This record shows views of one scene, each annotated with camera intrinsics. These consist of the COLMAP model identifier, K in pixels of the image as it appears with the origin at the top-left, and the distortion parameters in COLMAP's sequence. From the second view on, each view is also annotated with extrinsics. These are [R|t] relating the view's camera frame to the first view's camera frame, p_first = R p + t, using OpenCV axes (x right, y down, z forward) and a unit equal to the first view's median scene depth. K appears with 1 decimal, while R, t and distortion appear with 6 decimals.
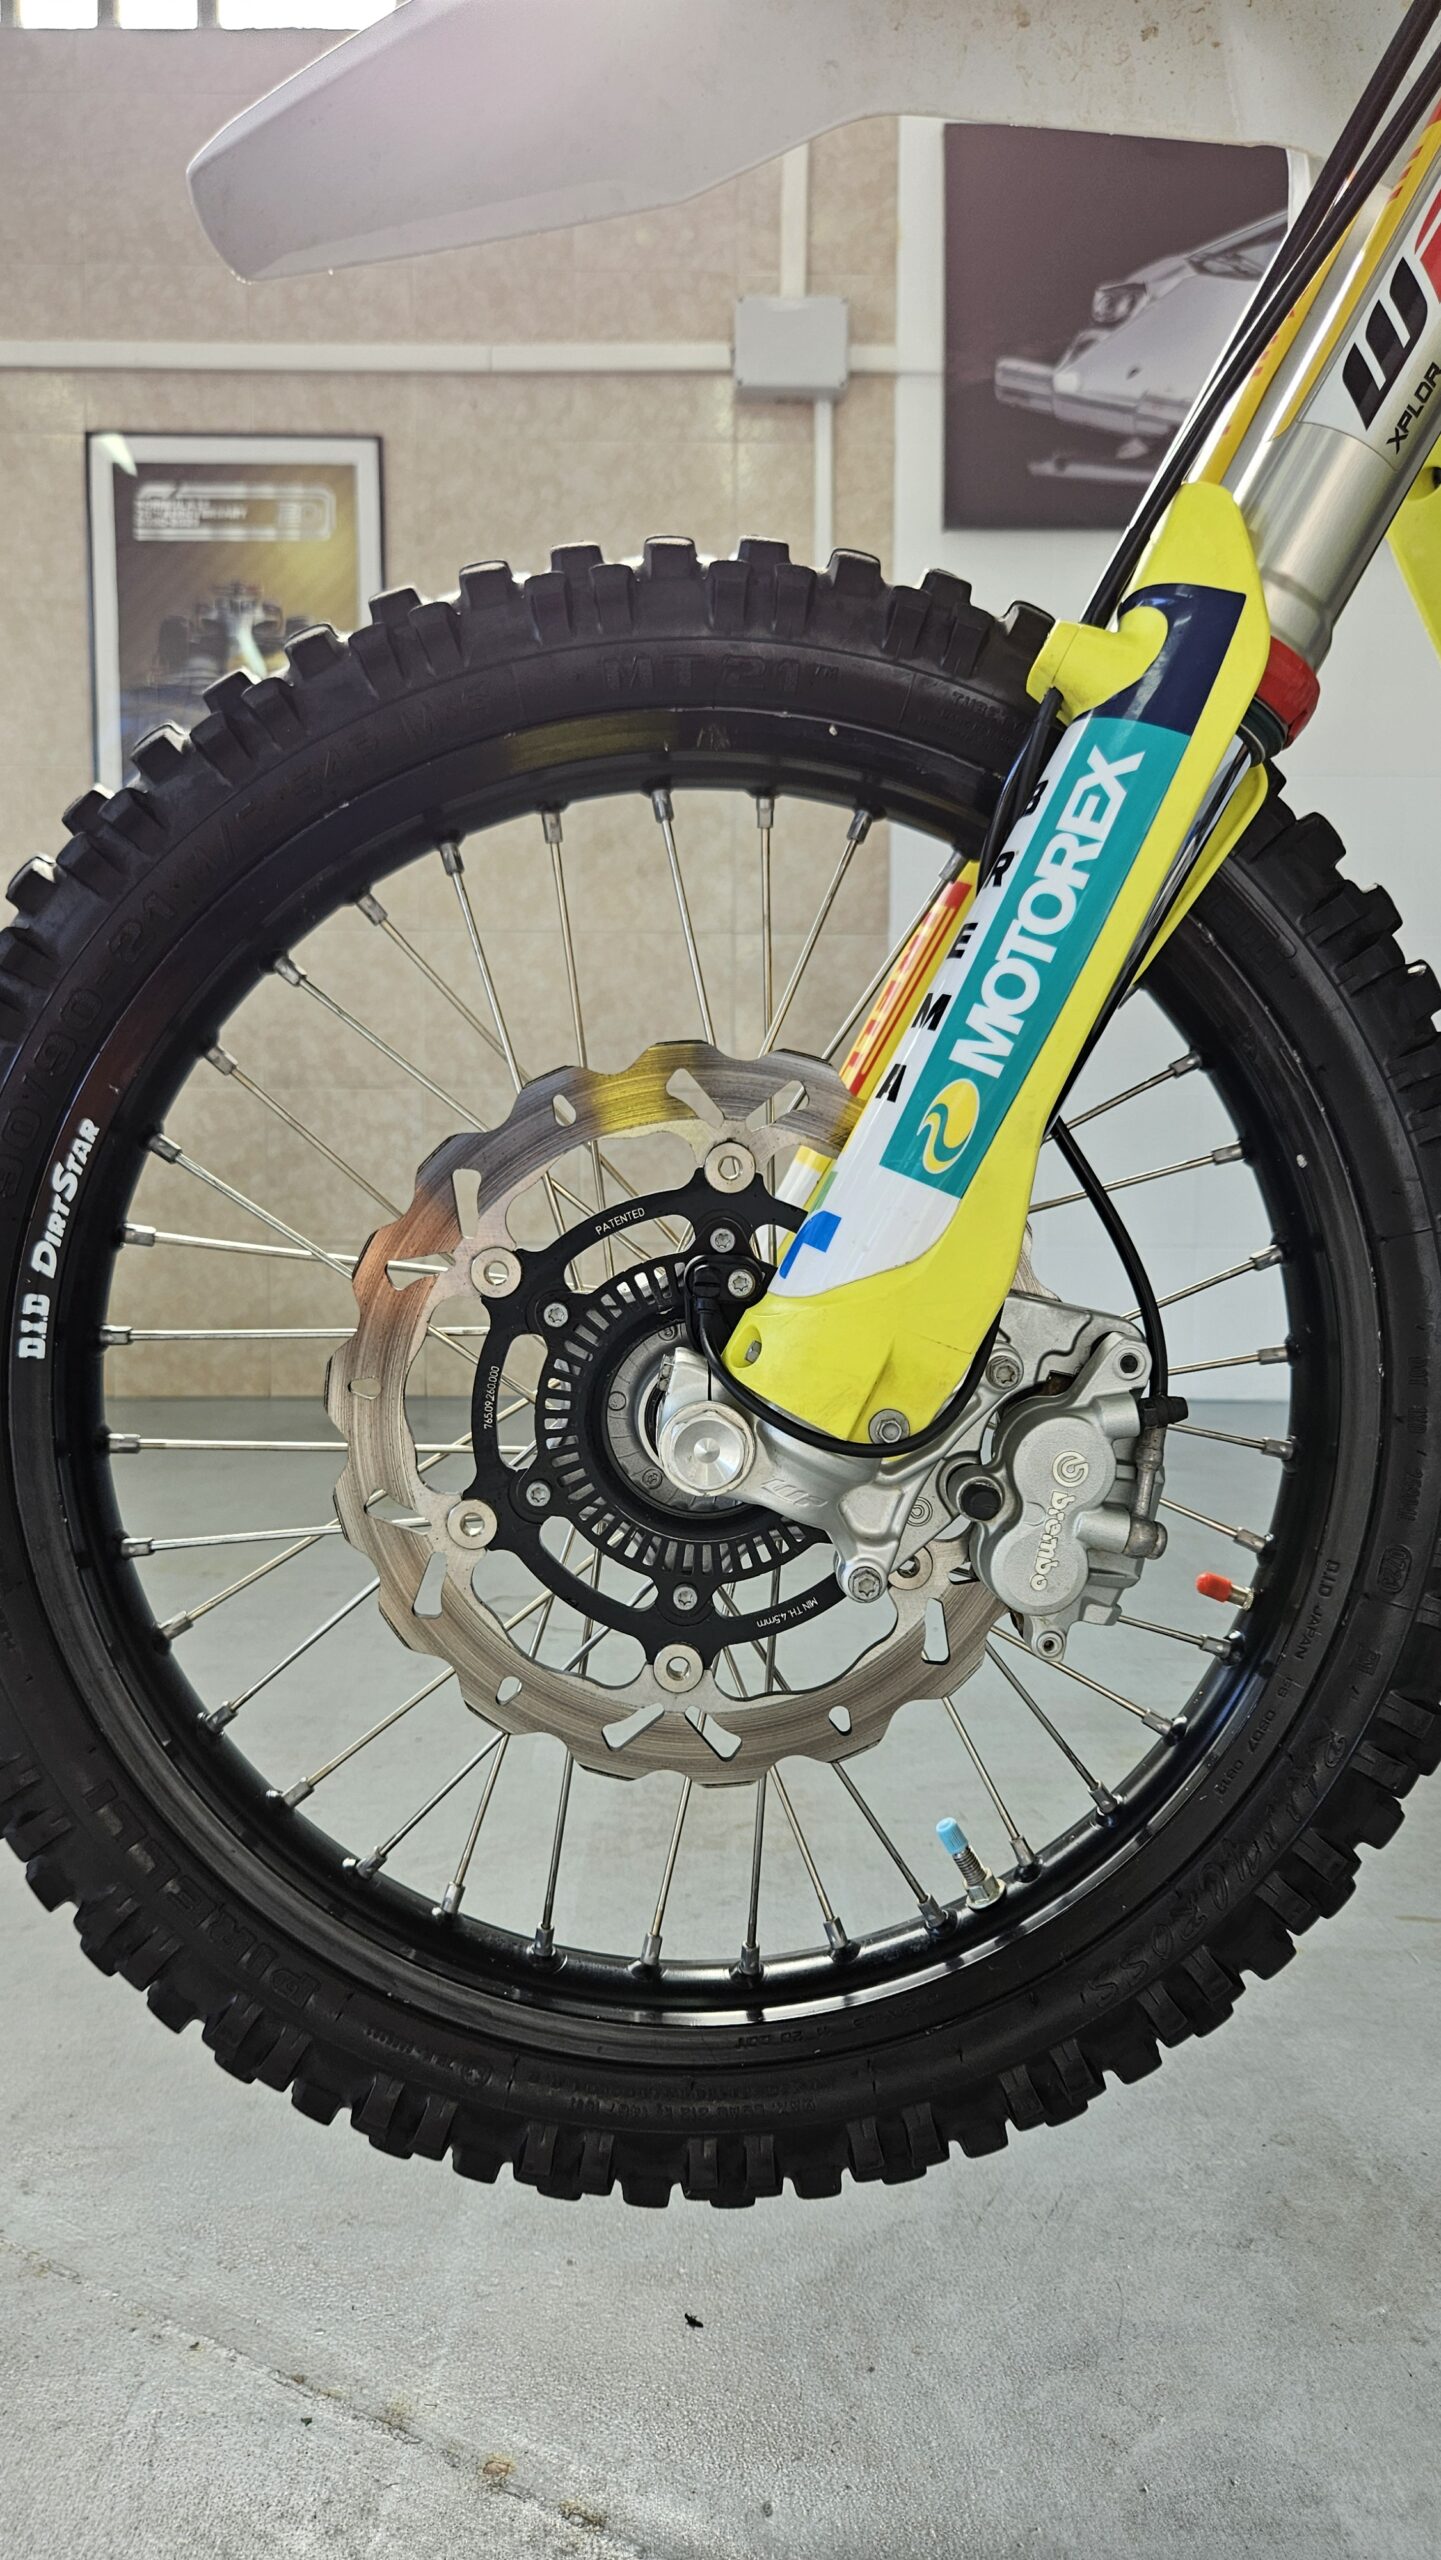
lens RADIAL K [[1812.5, 0, 717.4], [0, 1812.5, 1267.6], [0, 0, 1]] dist [0.009906, 0.001227]
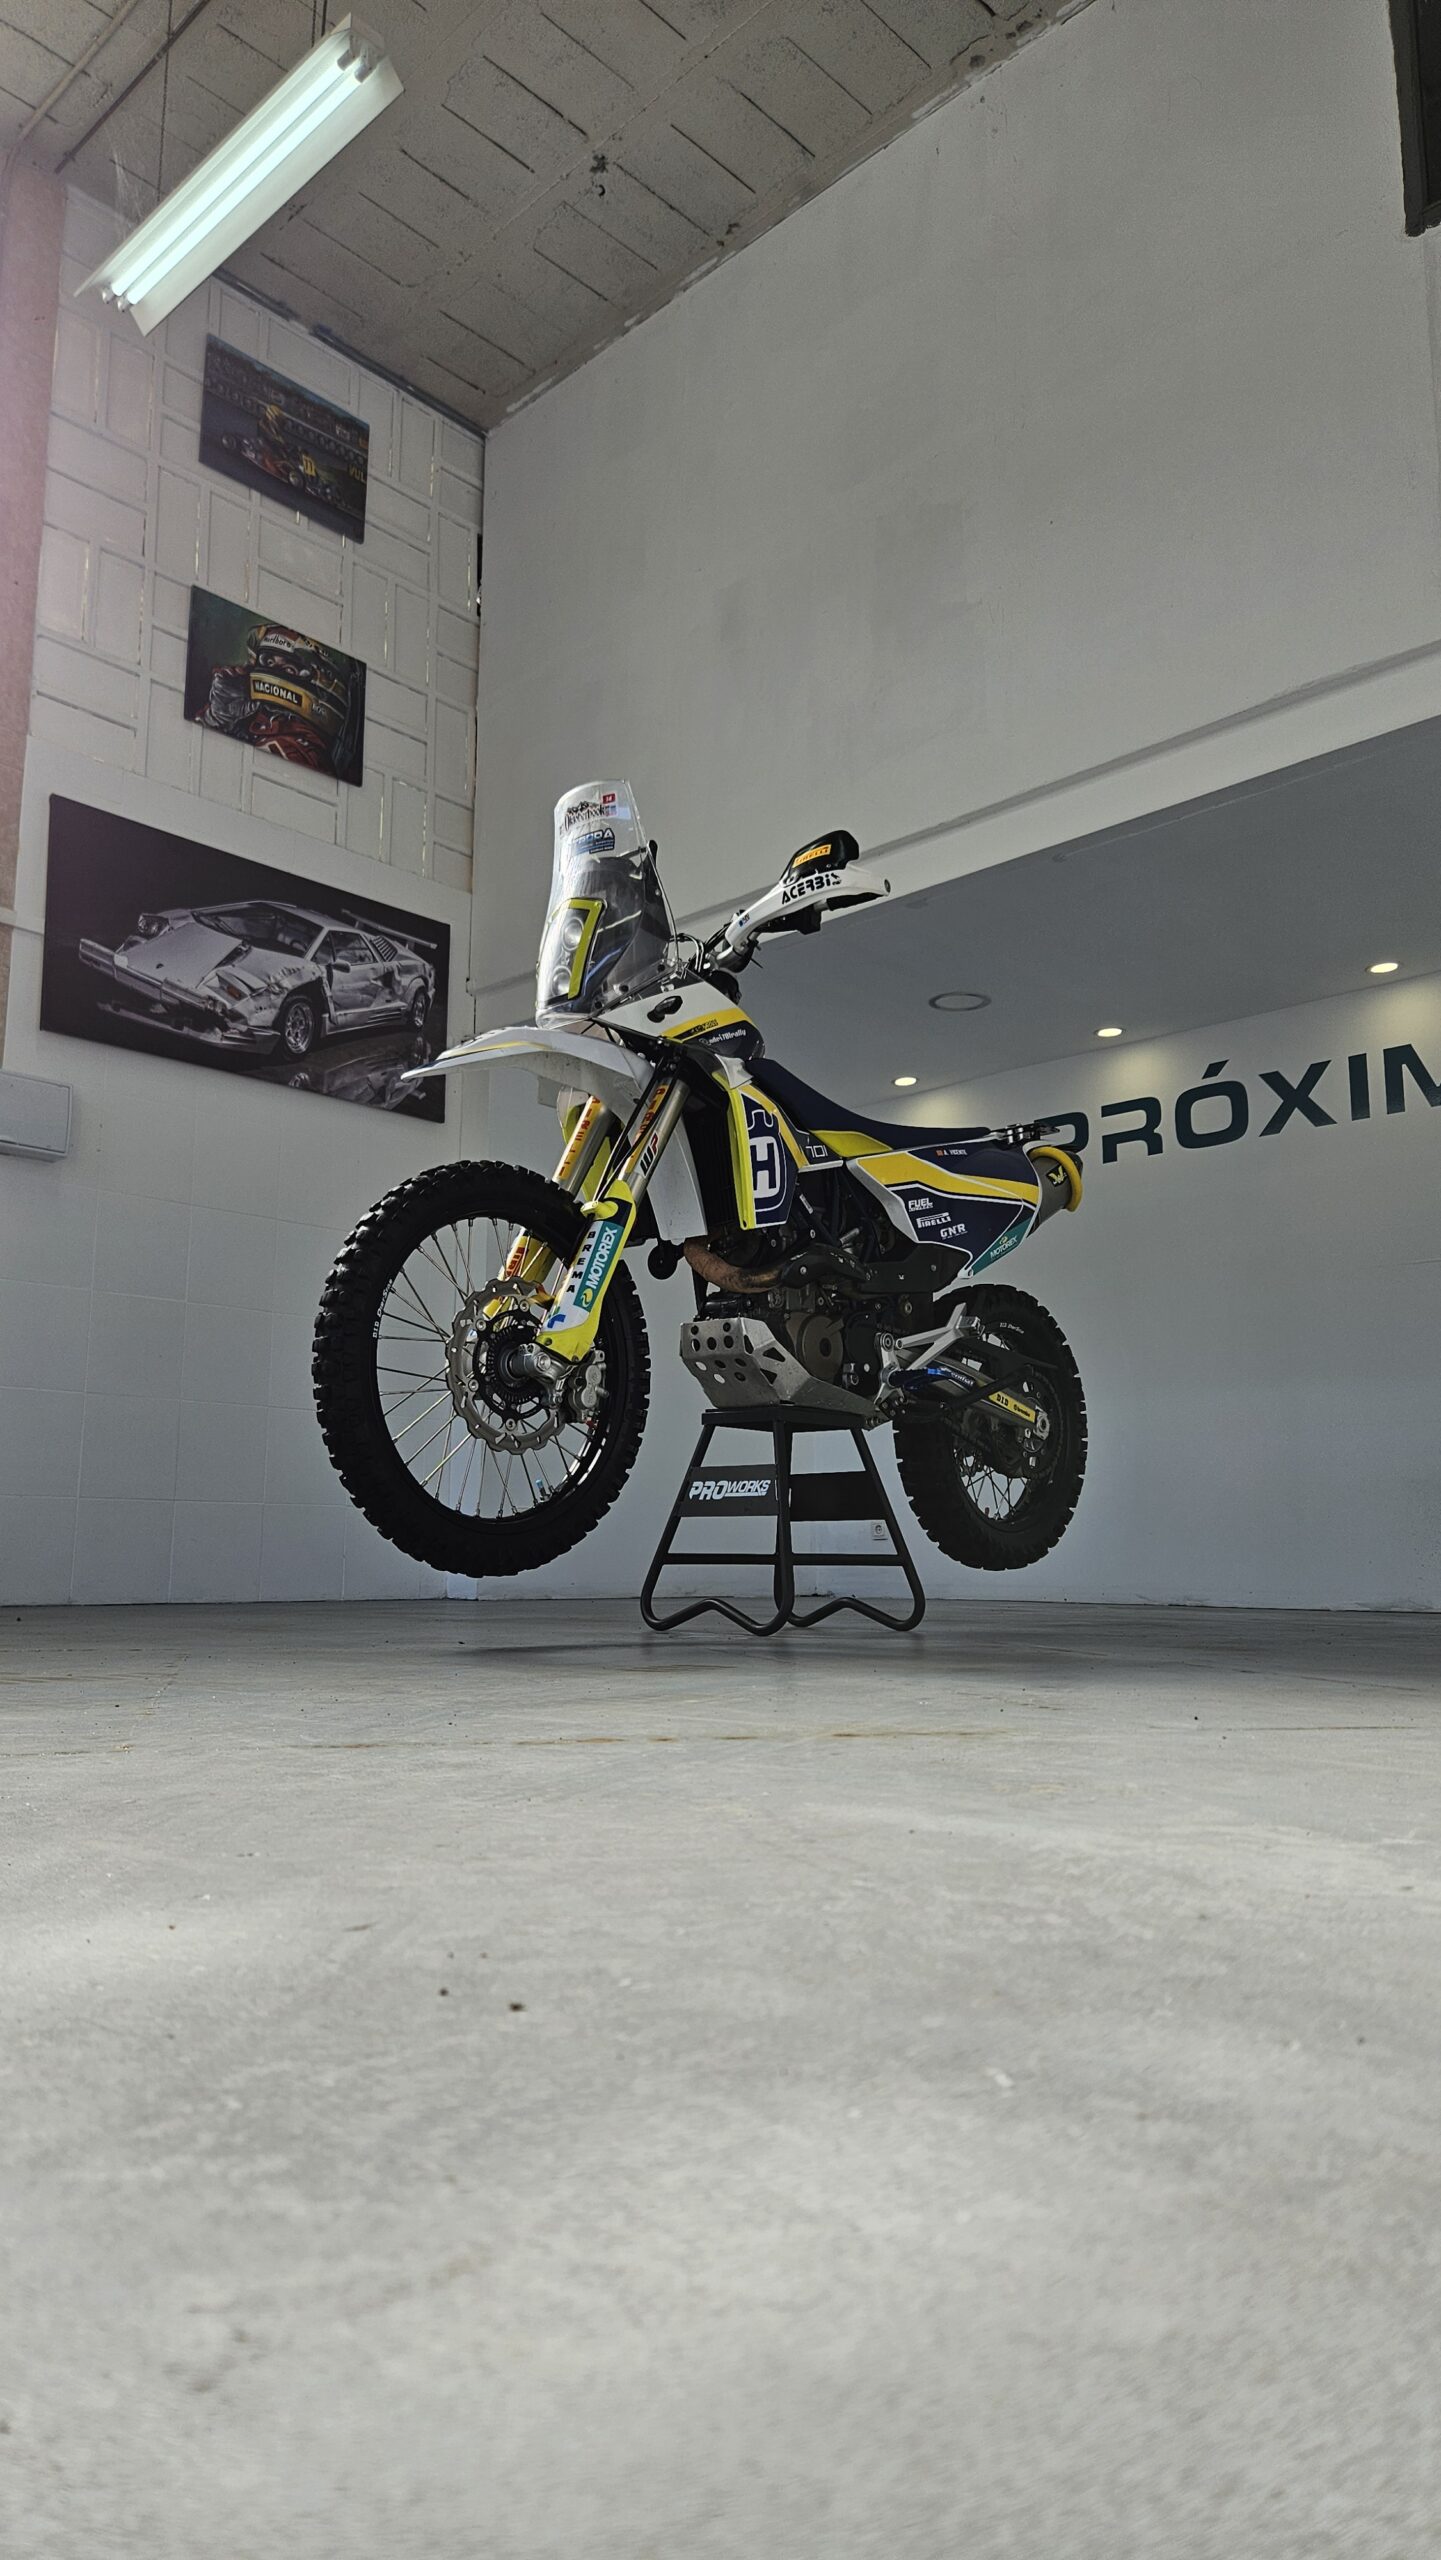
lens RADIAL K [[1812.5, 0, 721.2], [0, 1812.5, 1280.9], [0, 0, 1]] dist [0.009906, 0.001227]
pose [[0.705435, 0.118198, 0.698849, -2.476481], [0.041573, 0.977399, -0.207274, 0.737854], [-0.707554, 0.175272, 0.684578, -2.124480]]
